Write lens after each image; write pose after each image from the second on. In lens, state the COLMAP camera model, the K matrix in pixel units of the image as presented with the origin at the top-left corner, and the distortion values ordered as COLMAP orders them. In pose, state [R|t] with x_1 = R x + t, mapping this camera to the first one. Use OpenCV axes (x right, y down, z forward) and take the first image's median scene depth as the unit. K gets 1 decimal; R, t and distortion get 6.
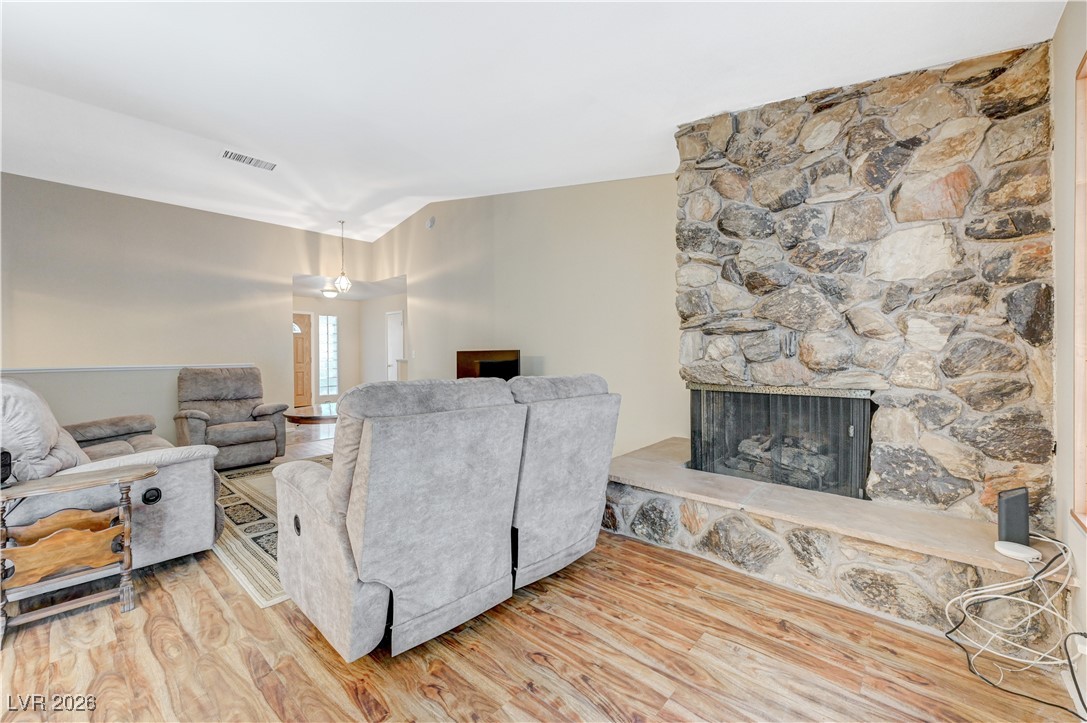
lens RADIAL K [[433.9, 0, 543.7], [0, 433.9, 356.9], [0, 0, 1]] dist [-0.000211, -0.000060]
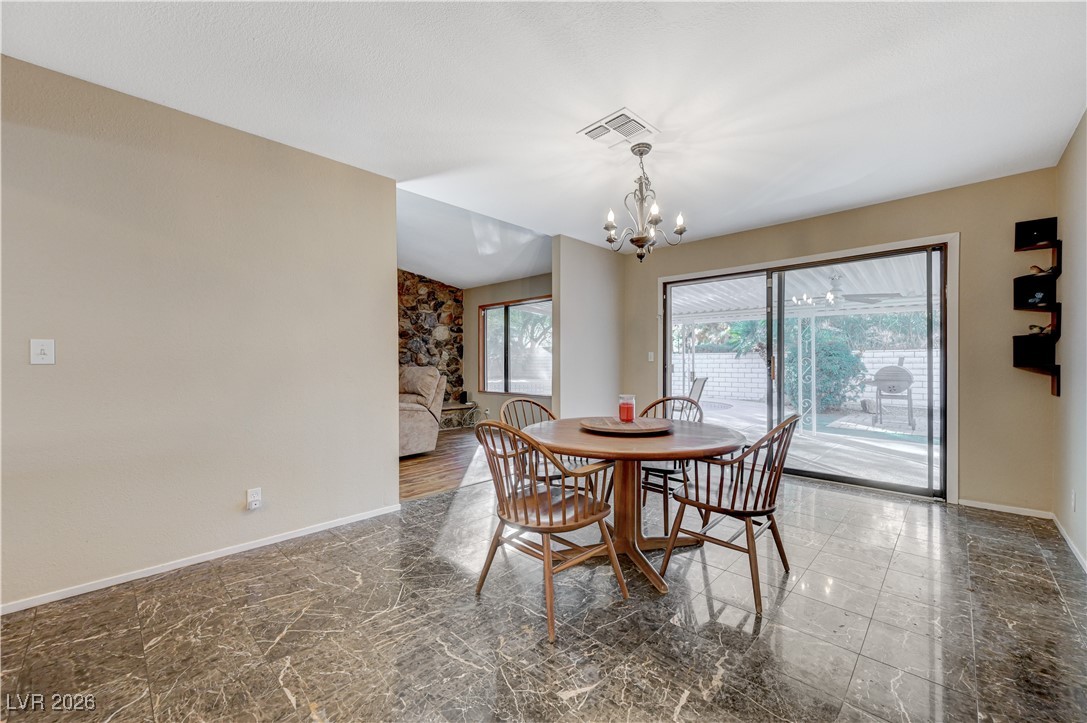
lens RADIAL K [[433.9, 0, 543.8], [0, 433.9, 360.8], [0, 0, 1]] dist [-0.000211, -0.000060]
pose [[0.040315, 0.000252, 0.999187, -2.579644], [0.003373, 0.999994, -0.000388, -0.003083], [-0.999181, 0.003386, 0.040313, 0.010084]]
